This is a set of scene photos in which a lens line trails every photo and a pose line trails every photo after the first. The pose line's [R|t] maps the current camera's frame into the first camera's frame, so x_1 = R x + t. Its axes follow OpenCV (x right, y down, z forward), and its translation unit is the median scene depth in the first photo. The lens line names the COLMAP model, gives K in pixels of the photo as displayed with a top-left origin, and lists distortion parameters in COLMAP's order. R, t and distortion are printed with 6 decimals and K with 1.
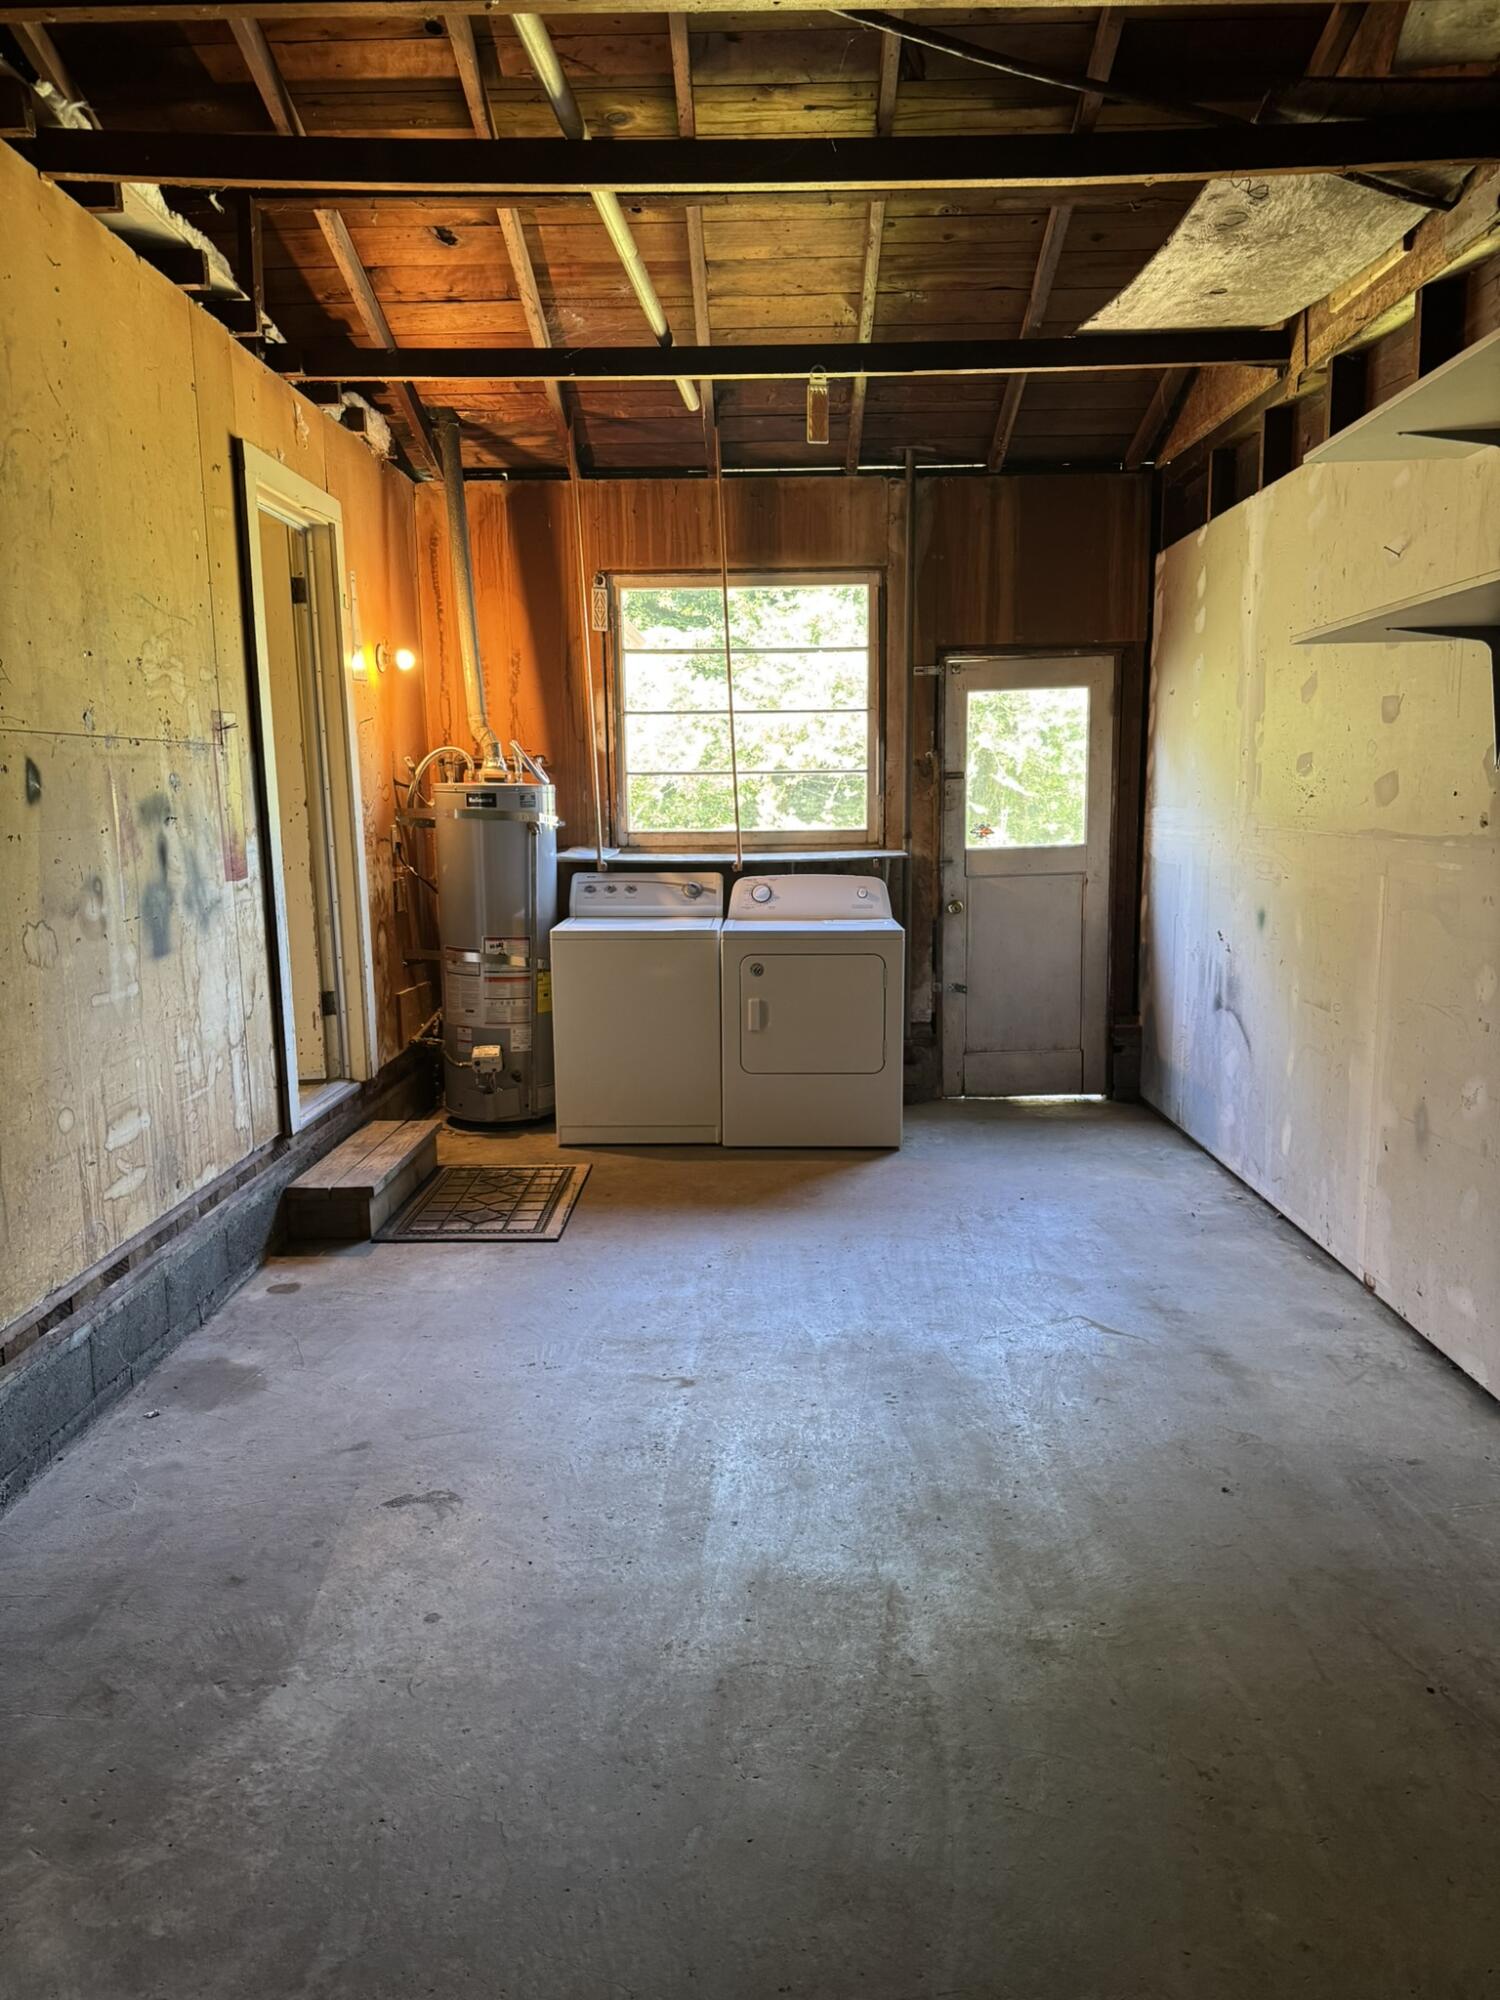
lens RADIAL K [[1395.2, 0, 750.0], [0, 1395.2, 1000.0], [0, 0, 1]] dist [0.090405, -0.132582]
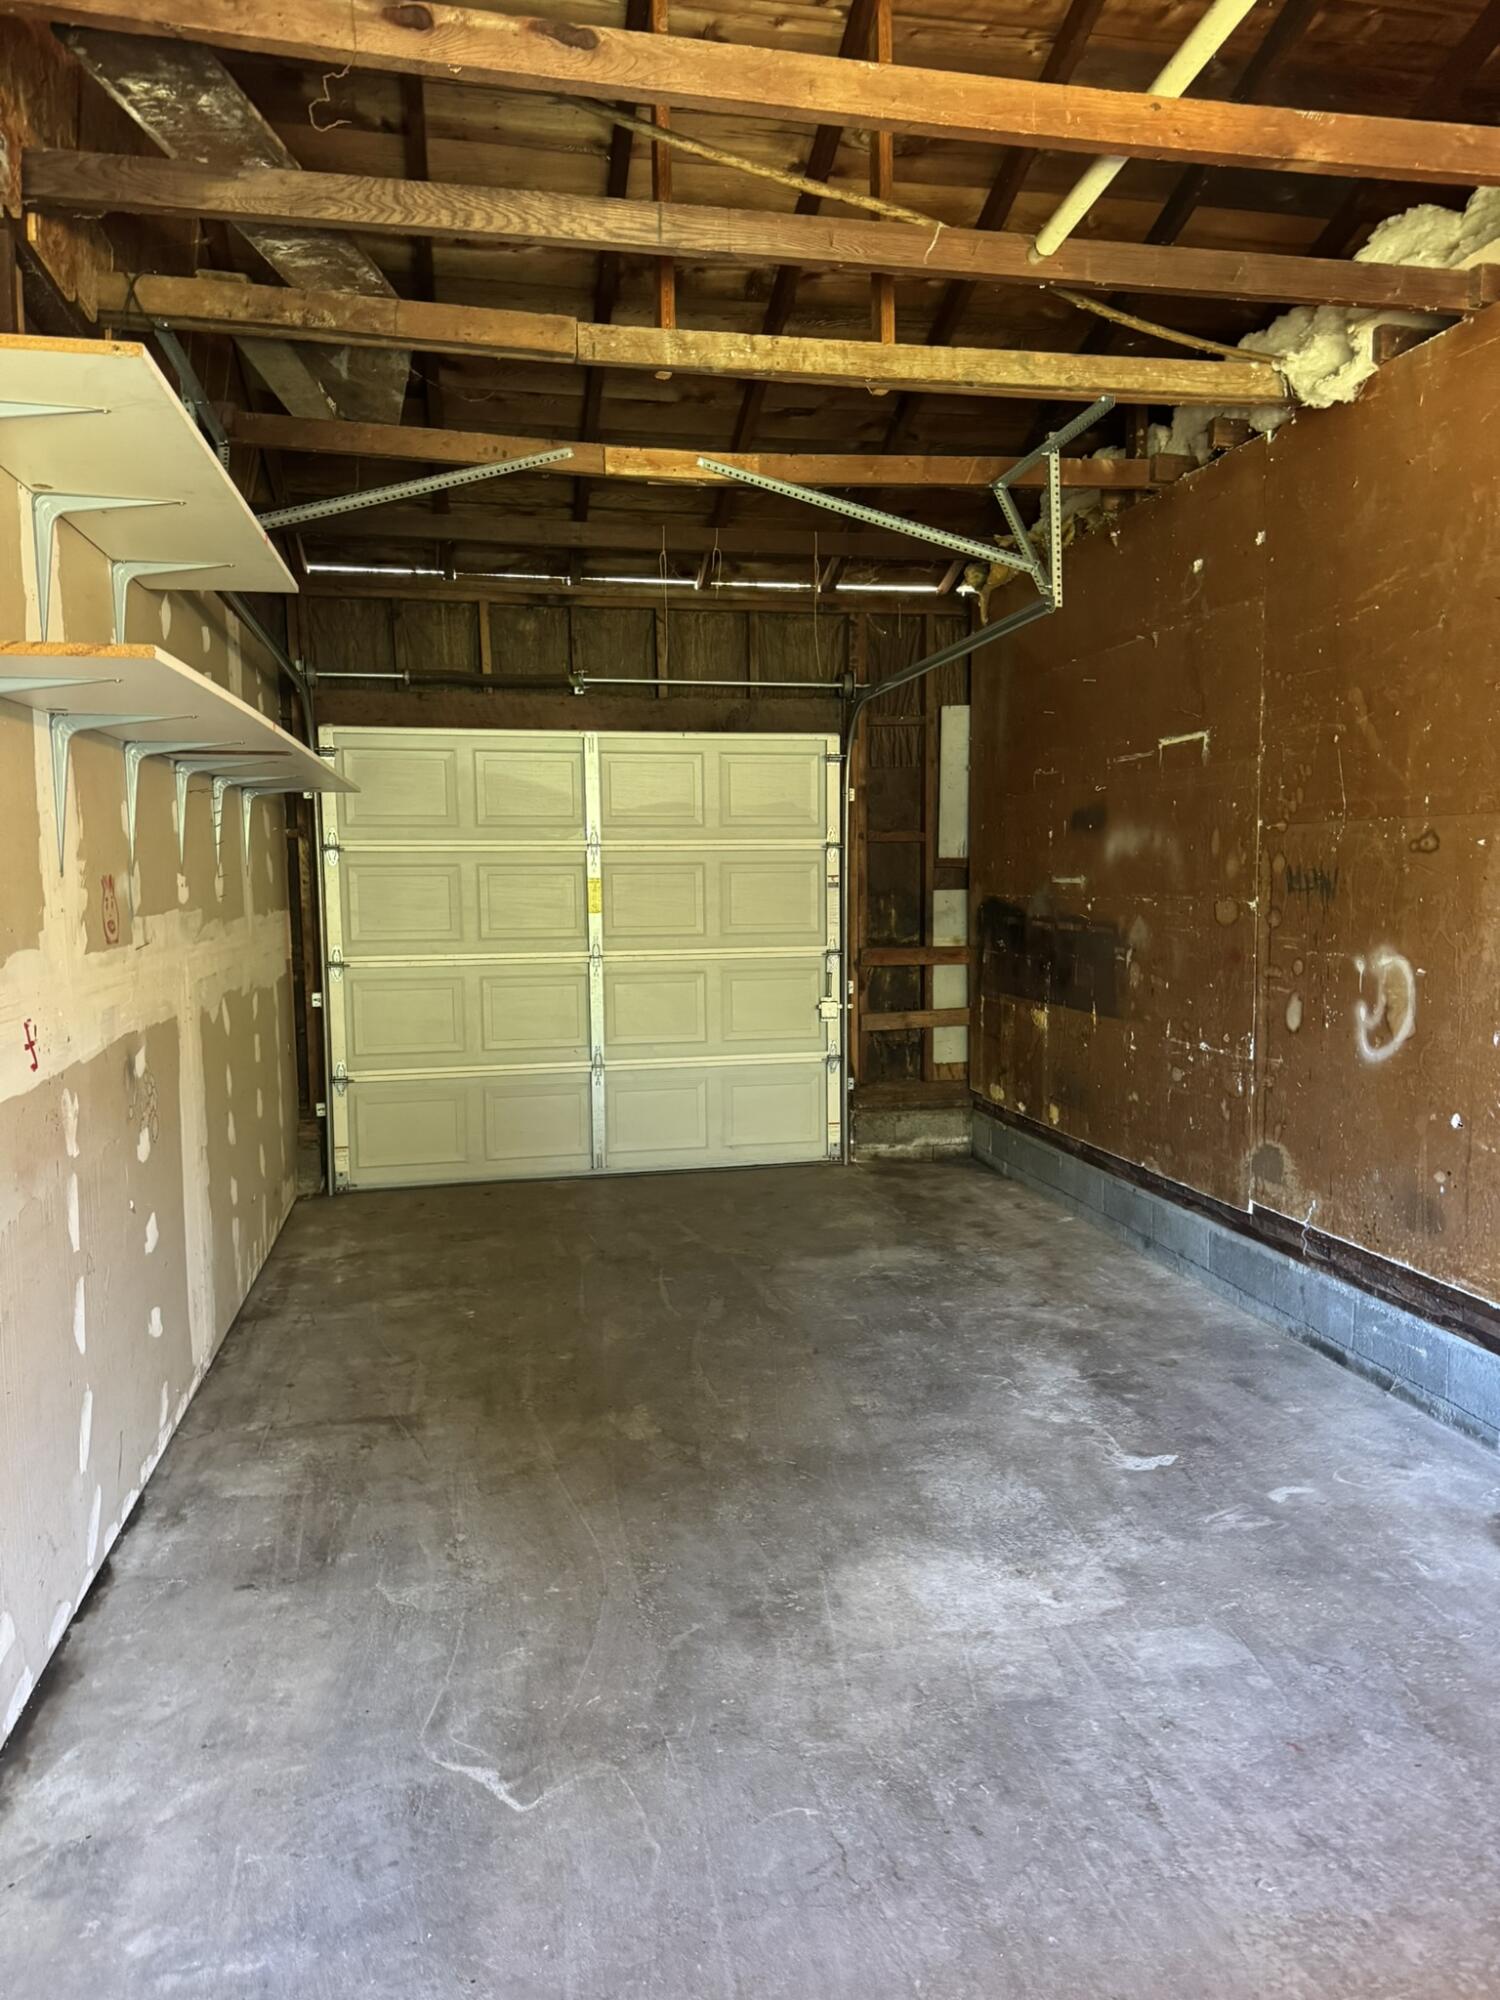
lens RADIAL K [[1395.2, 0, 750.0], [0, 1395.2, 1000.0], [0, 0, 1]] dist [0.090405, -0.132582]
pose [[-0.976969, 0.039506, -0.209691, 0.384355], [-0.011933, 0.971058, 0.238544, -0.351569], [0.213046, 0.235553, -0.948223, 2.289738]]
